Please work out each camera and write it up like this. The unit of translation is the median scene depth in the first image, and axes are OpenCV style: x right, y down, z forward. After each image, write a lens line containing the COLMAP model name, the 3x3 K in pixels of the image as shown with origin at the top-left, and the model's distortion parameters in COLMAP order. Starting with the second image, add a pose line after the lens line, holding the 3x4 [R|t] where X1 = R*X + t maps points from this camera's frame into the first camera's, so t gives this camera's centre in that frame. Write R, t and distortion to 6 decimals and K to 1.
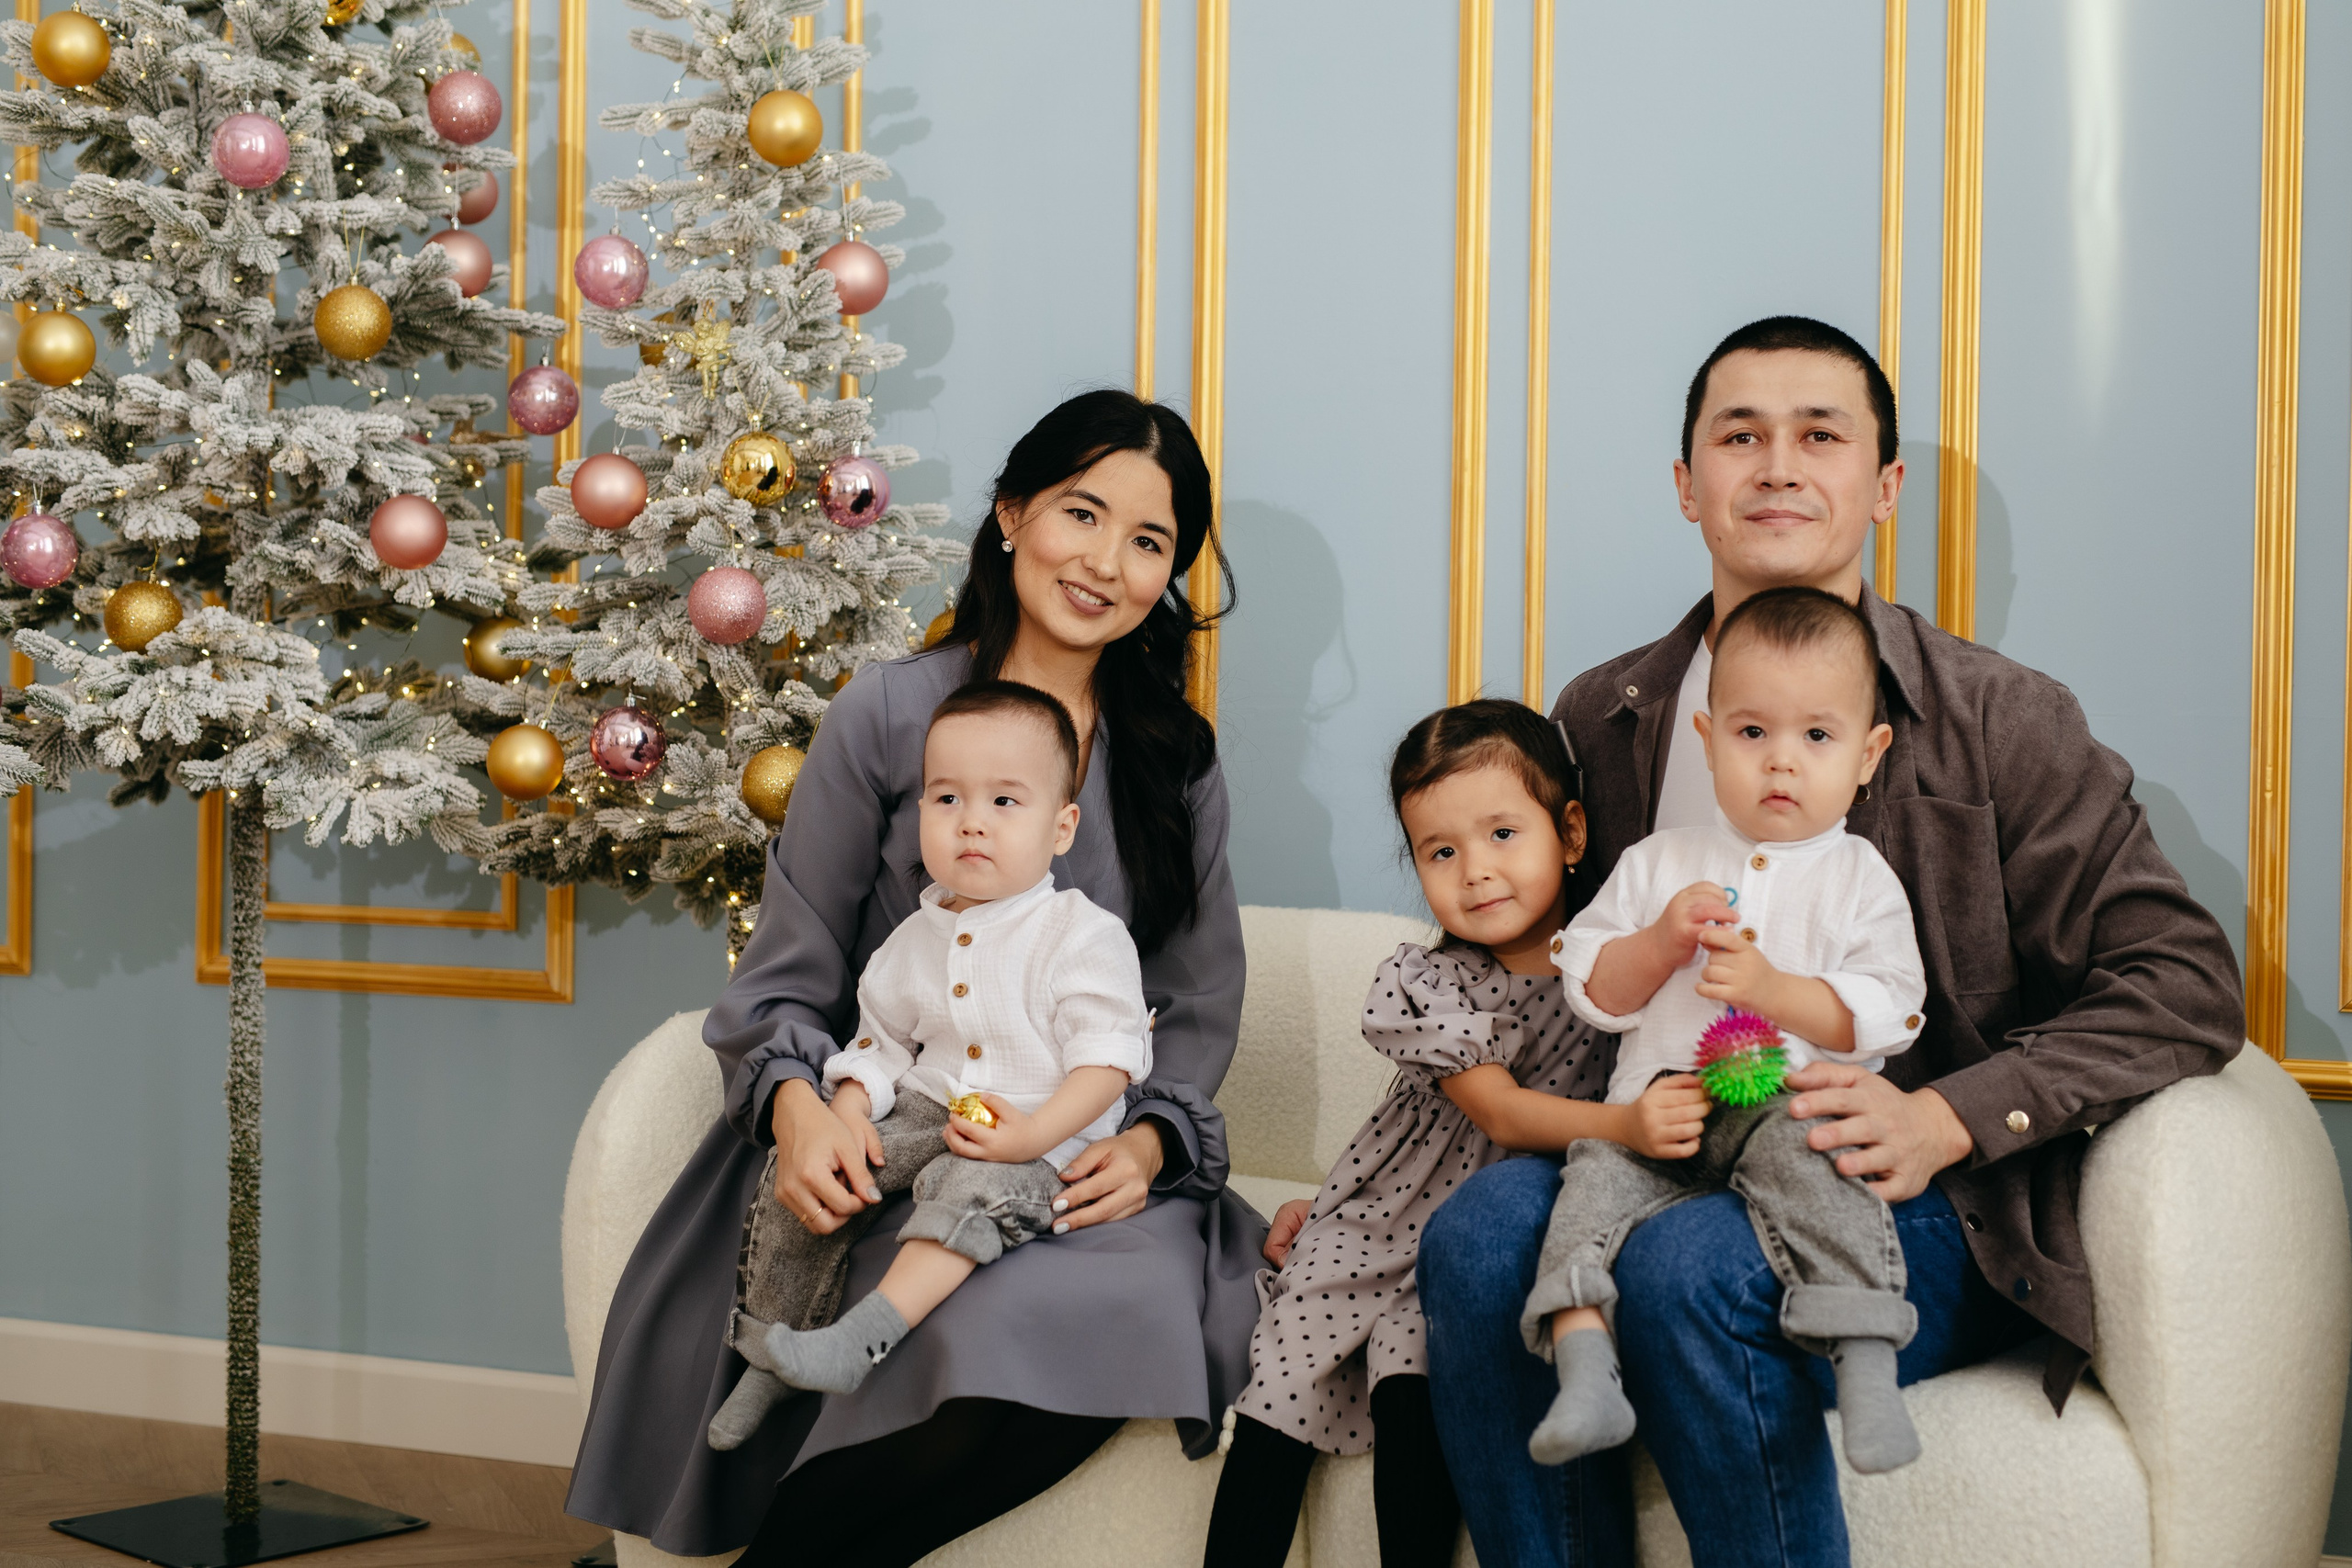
lens RADIAL K [[3574.0, 0, 1169.6], [0, 3574.0, 777.8], [0, 0, 1]] dist [0.000293, 0.000000]
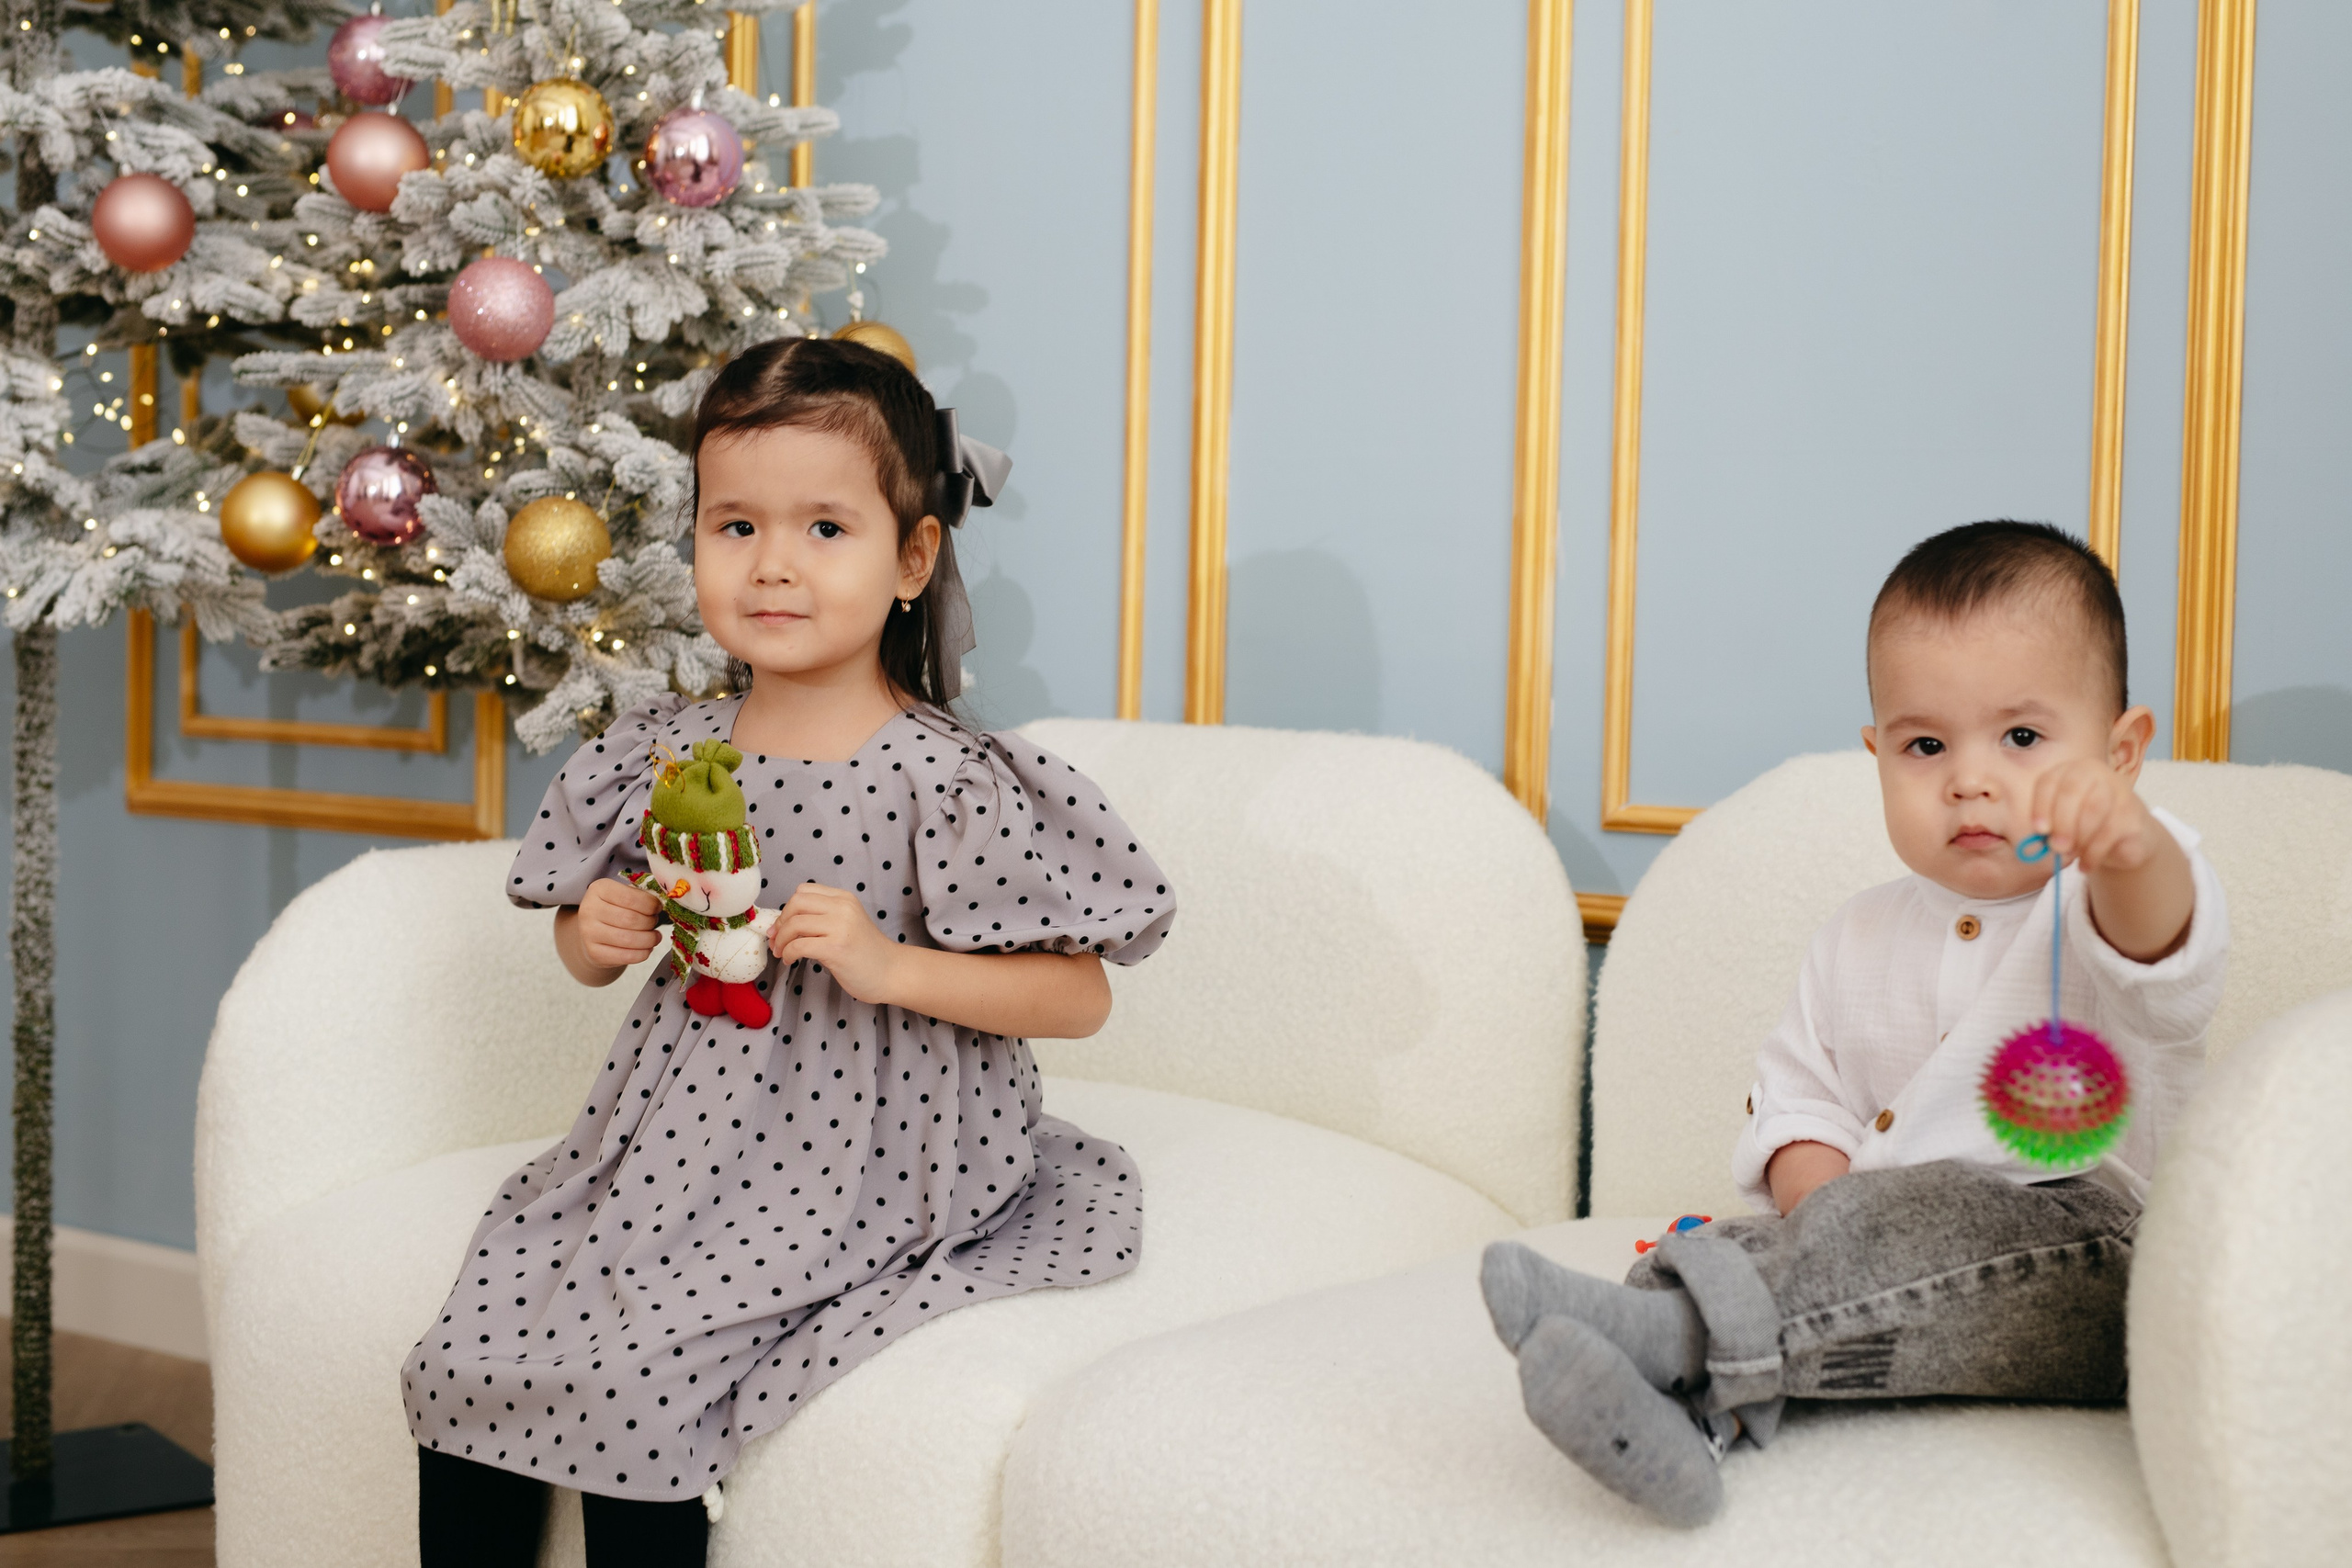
lens RADIAL K [[3574.0, 0, 1187.1], [0, 3574.0, 789.4], [0, 0, 1]] dist [0.000293, 0.000000]
pose [[0.972617, 0.018799, -0.231654, 0.184964], [-0.010663, 0.999283, 0.036323, 0.022676], [0.232171, -0.032859, 0.972120, 0.298300]]
